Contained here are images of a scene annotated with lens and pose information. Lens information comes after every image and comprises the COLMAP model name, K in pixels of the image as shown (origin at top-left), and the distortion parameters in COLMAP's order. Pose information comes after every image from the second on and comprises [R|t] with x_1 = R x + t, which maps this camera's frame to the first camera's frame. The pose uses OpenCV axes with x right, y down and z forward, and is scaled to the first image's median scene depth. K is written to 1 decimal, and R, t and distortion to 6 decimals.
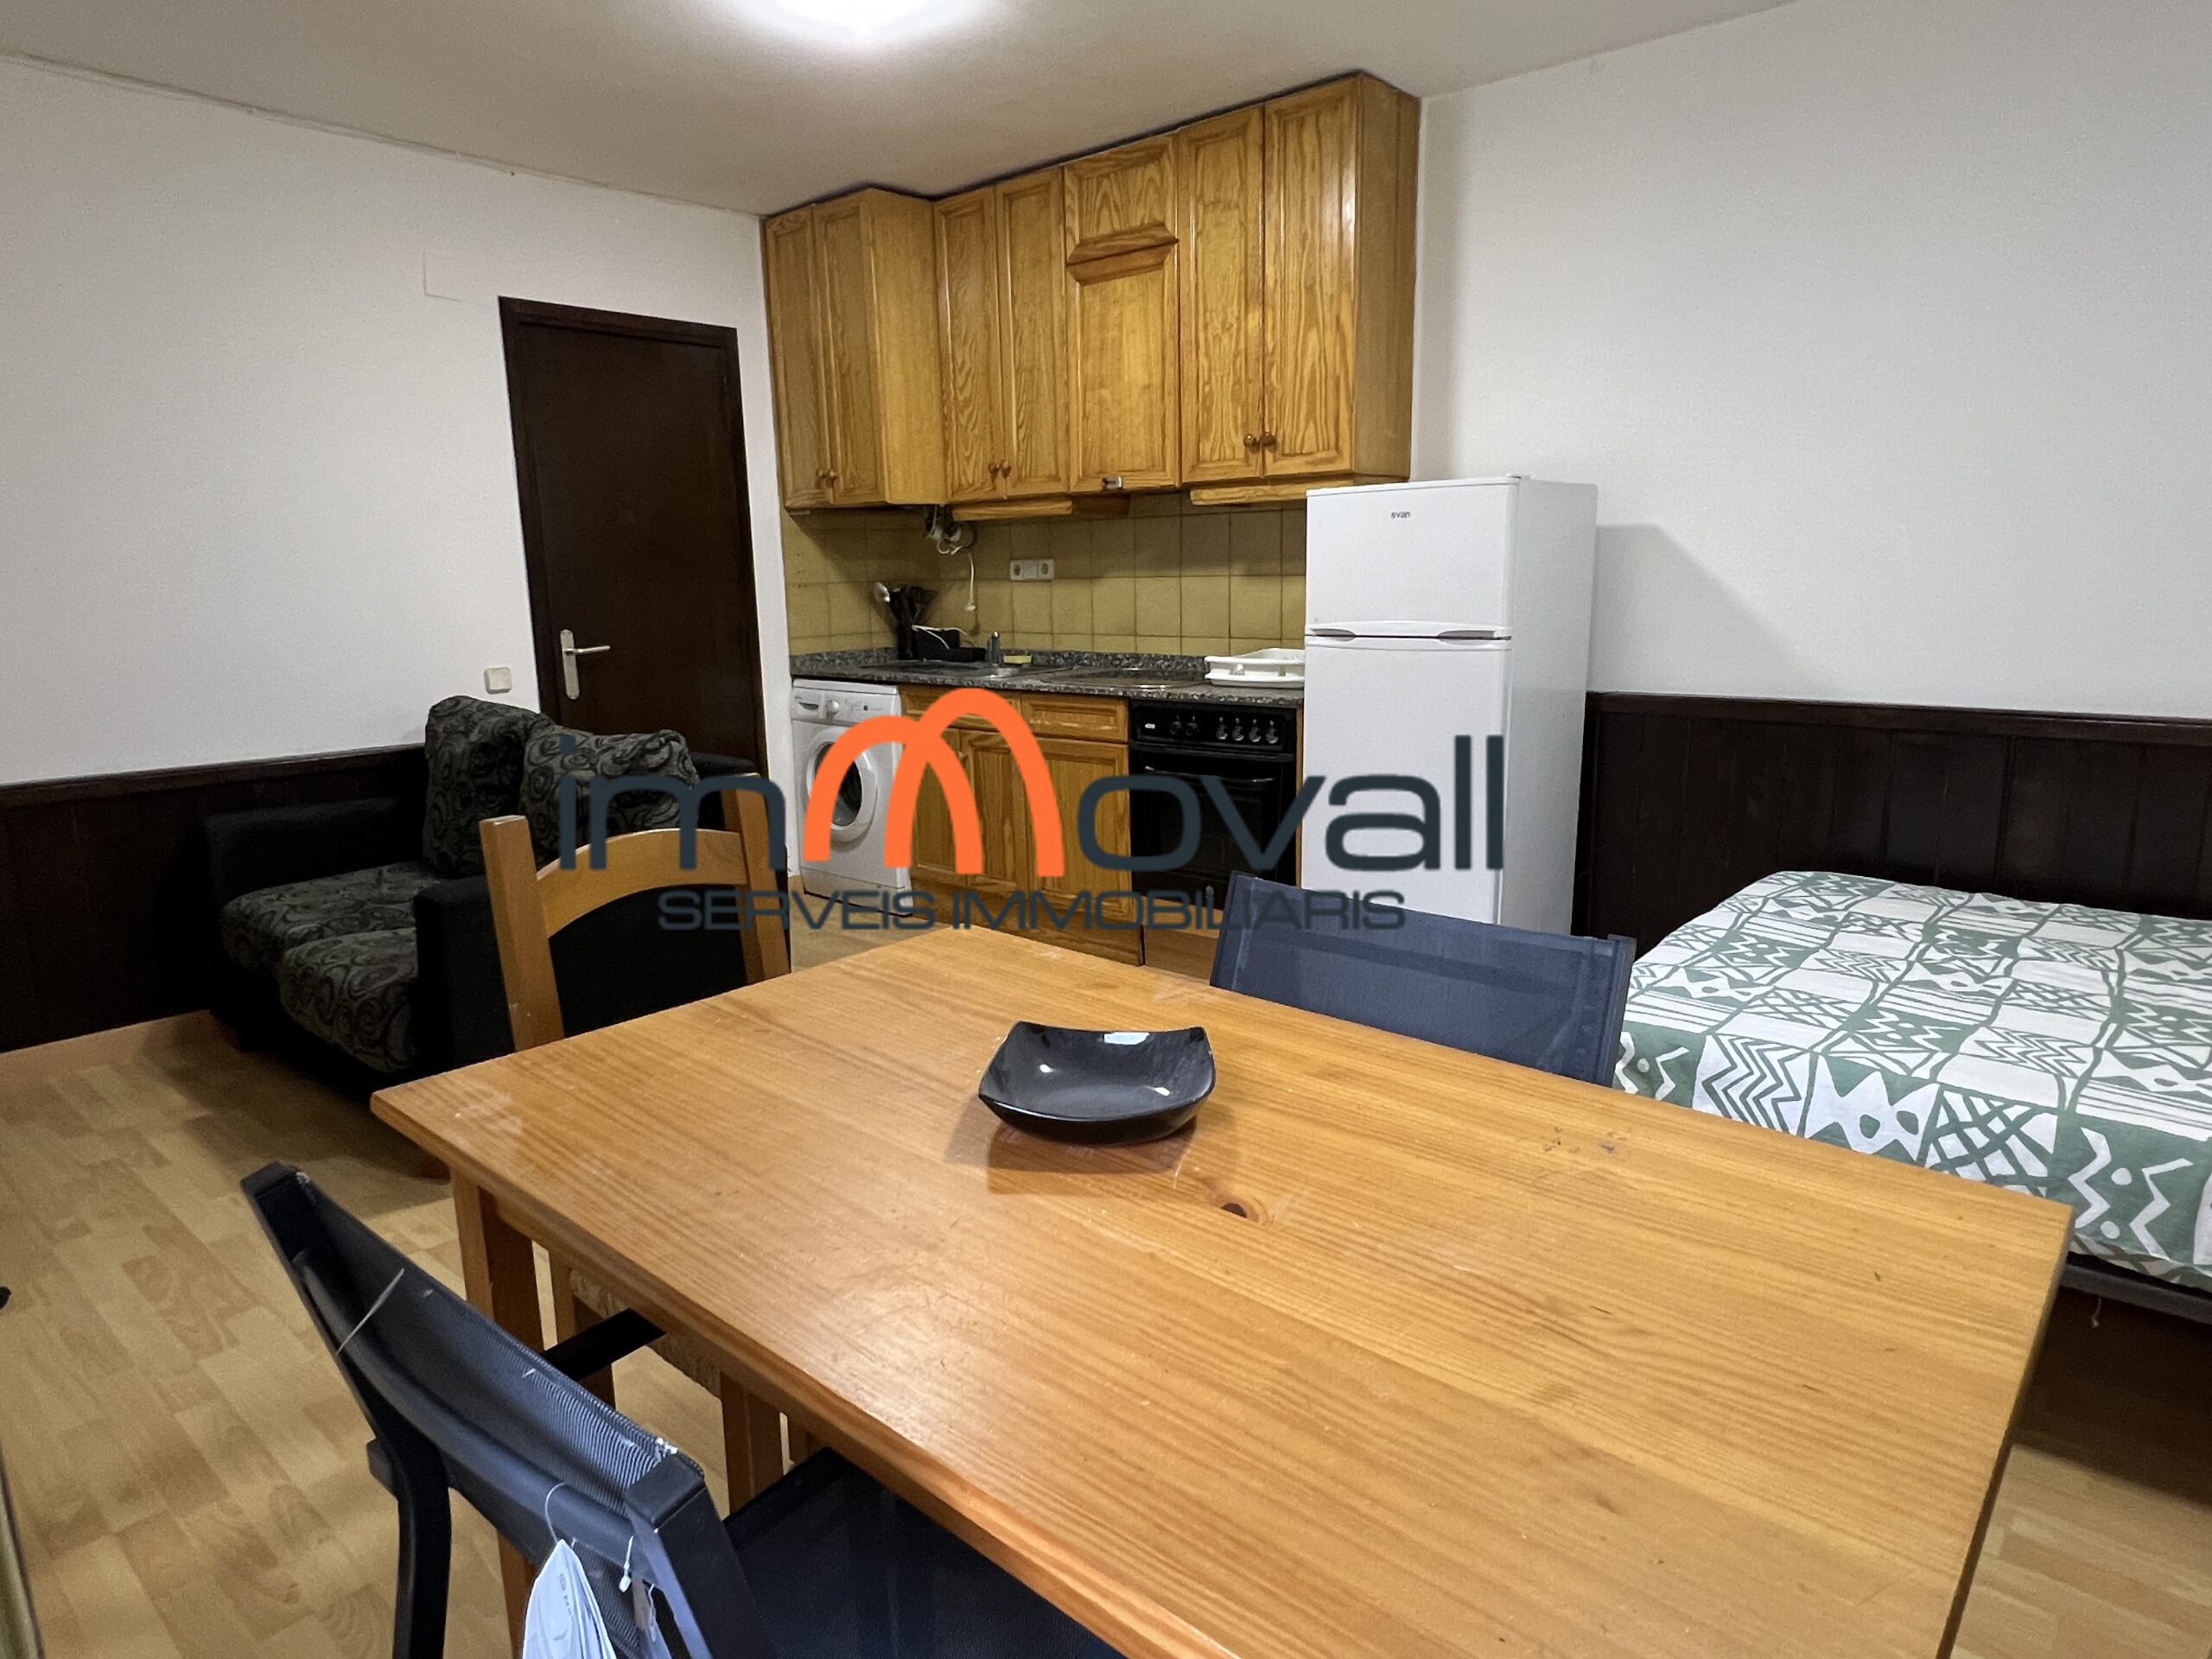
lens RADIAL K [[1280.4, 0, 1102.7], [0, 1280.4, 826.4], [0, 0, 1]] dist [-0.000978, -0.004989]
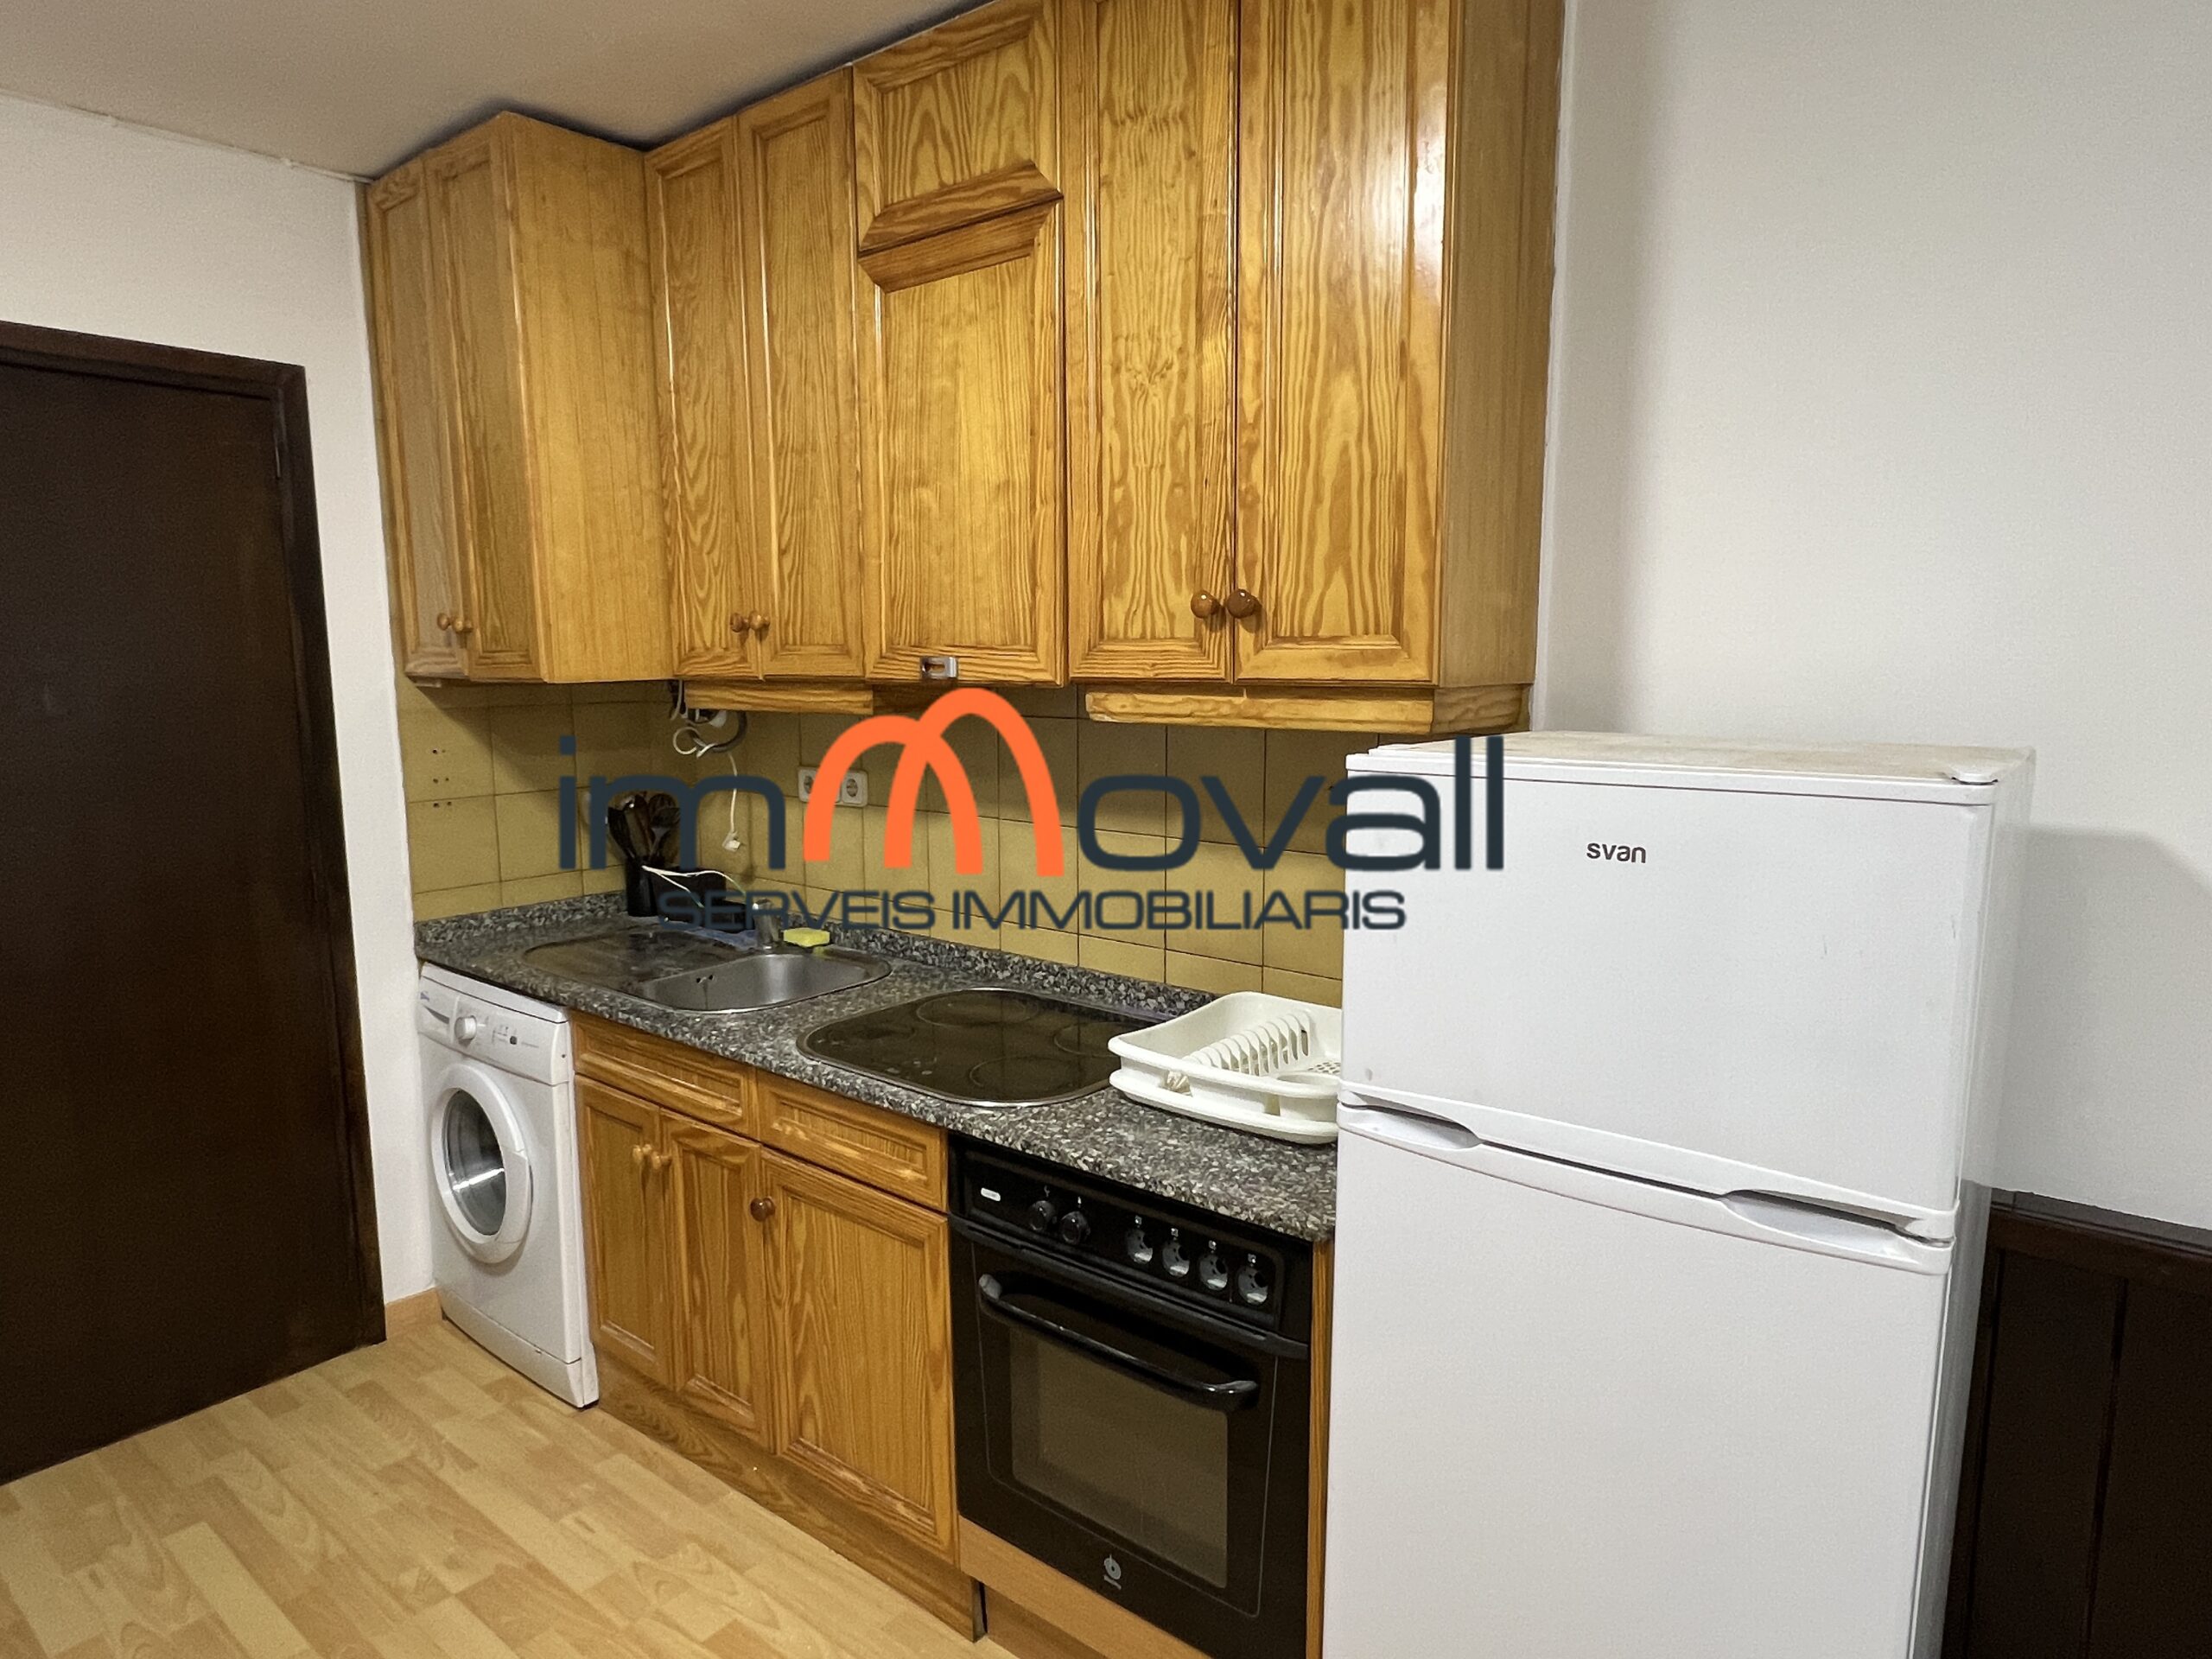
lens RADIAL K [[1280.4, 0, 1109.3], [0, 1280.4, 837.5], [0, 0, 1]] dist [-0.000978, -0.004989]
pose [[0.998973, 0.012091, 0.043668, 0.055089], [-0.009538, 0.998259, -0.058204, -0.172714], [-0.044296, 0.057728, 0.997349, 0.492388]]
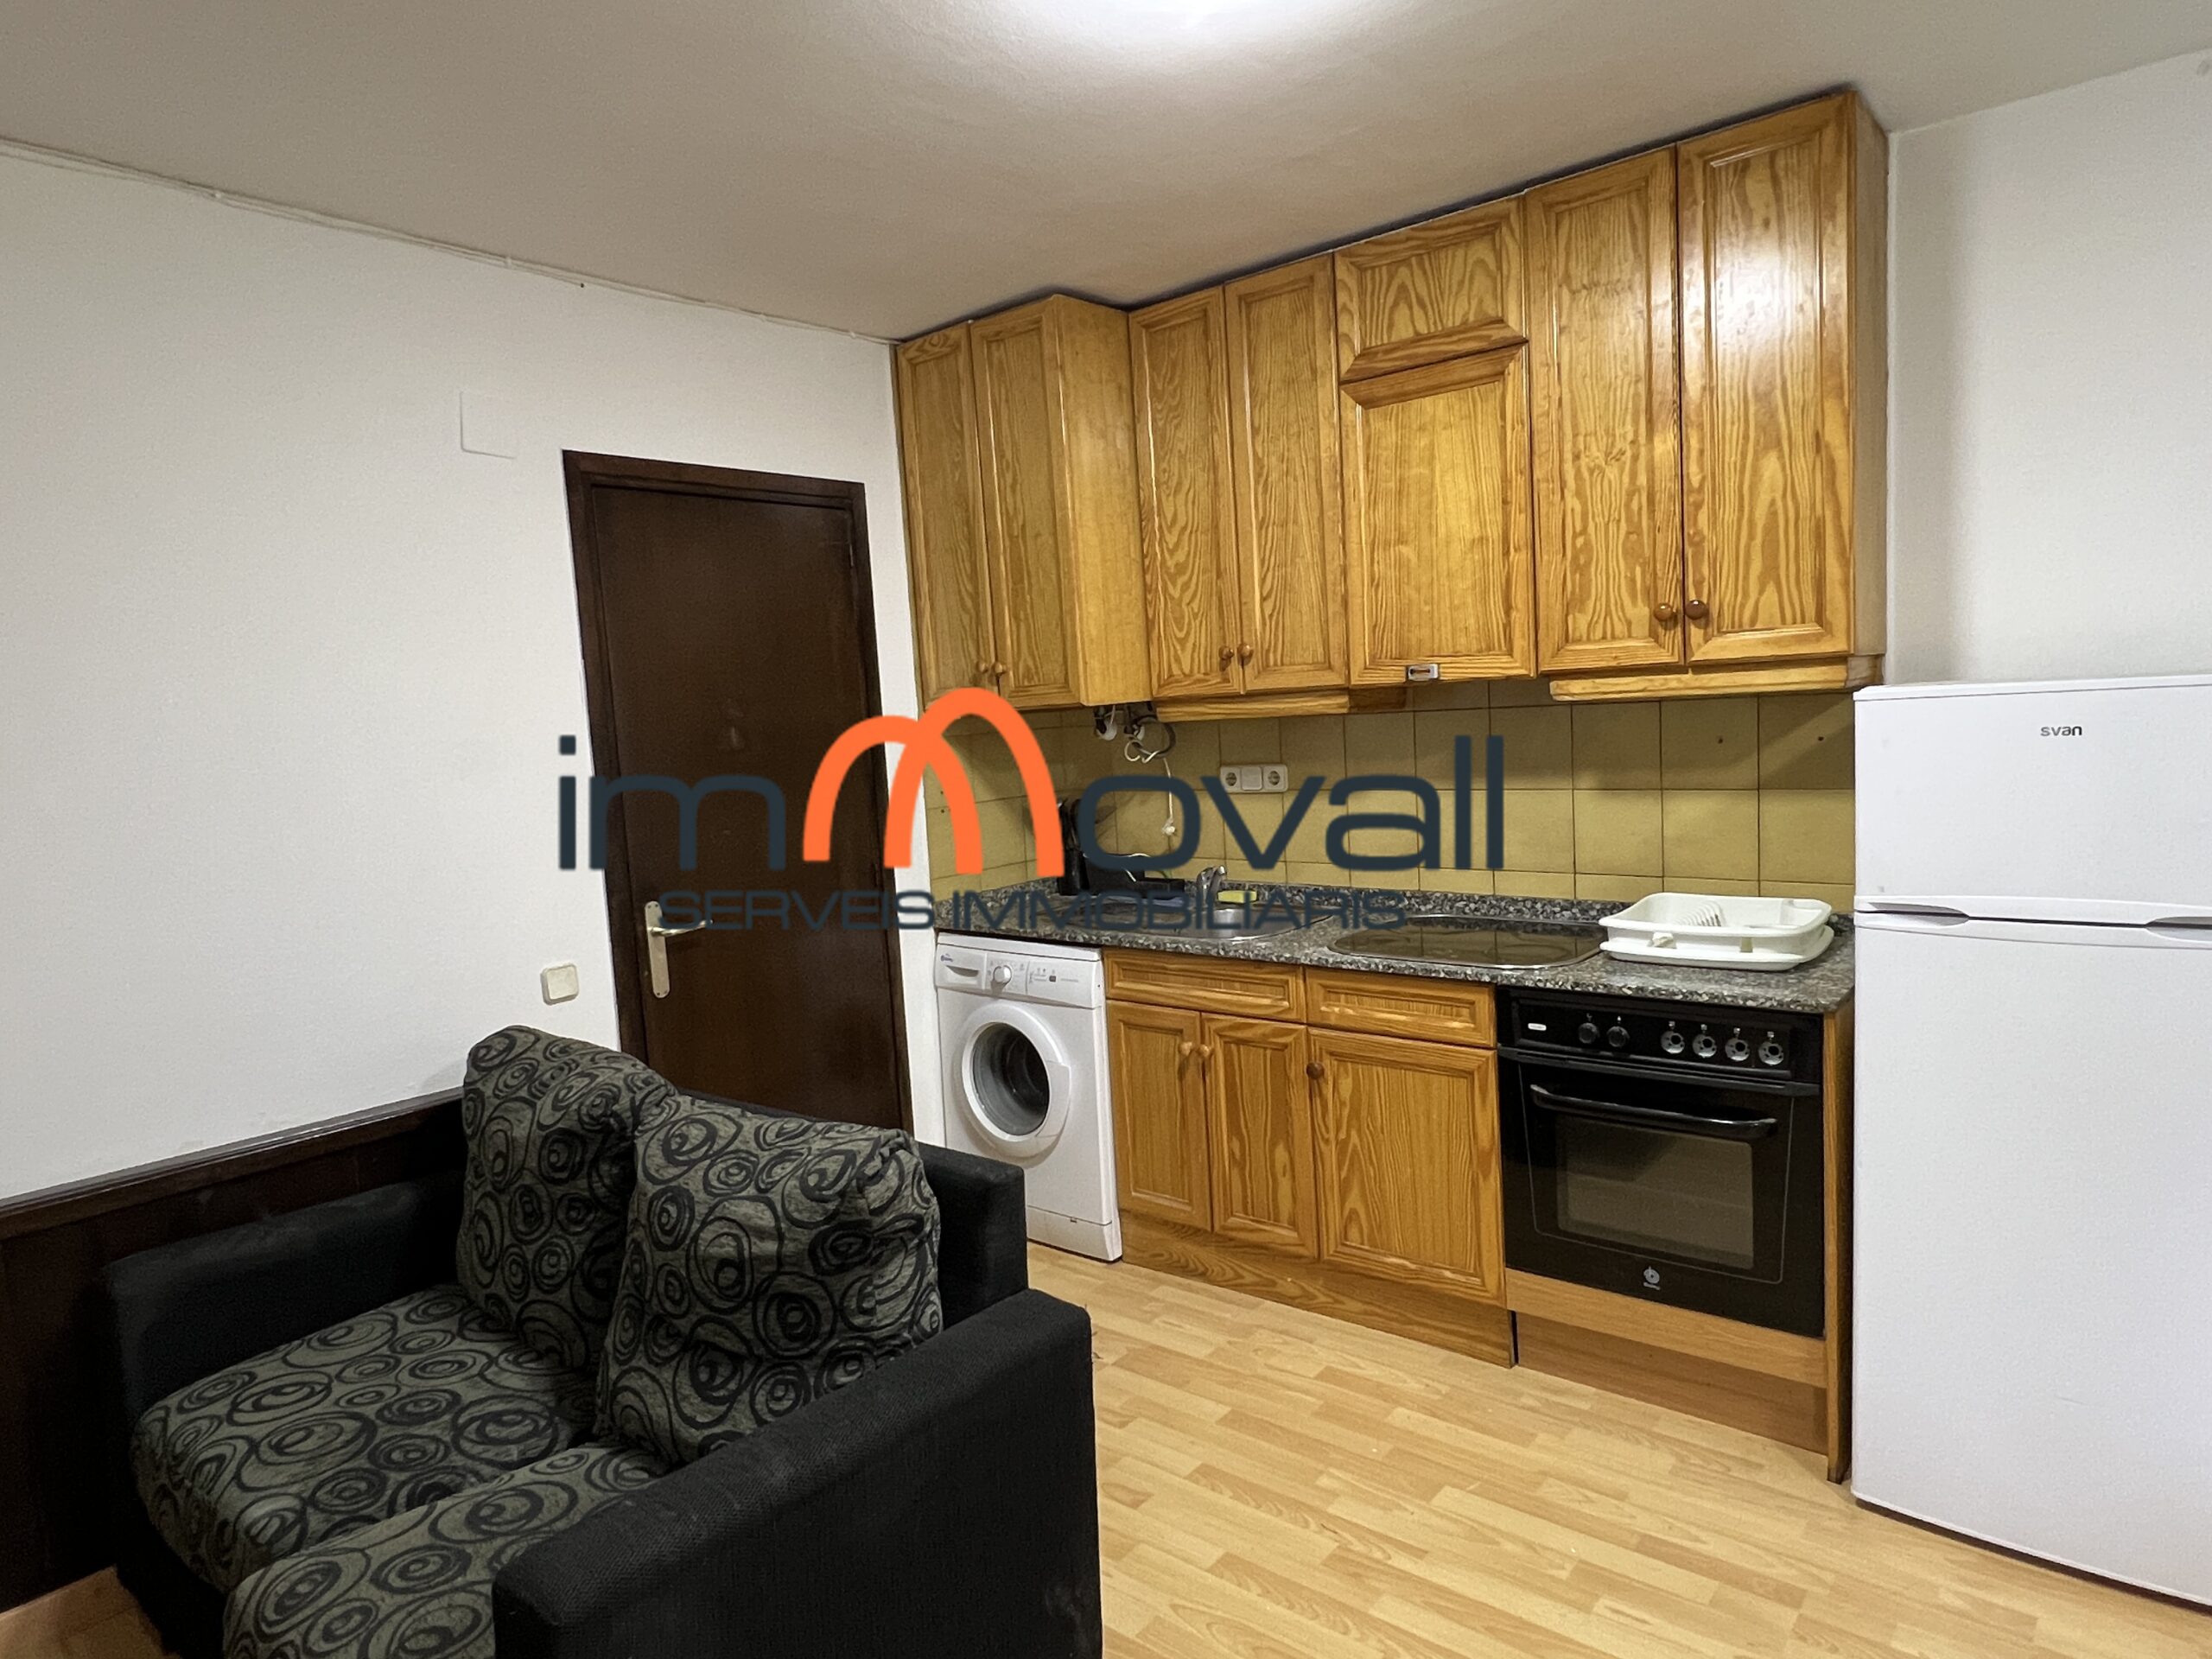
lens RADIAL K [[1280.4, 0, 1108.4], [0, 1280.4, 837.2], [0, 0, 1]] dist [-0.000978, -0.004989]
pose [[0.998897, -0.041566, 0.021863, -0.190570], [0.043454, 0.994578, -0.094481, -0.117559], [-0.017817, 0.095327, 0.995287, 0.300701]]
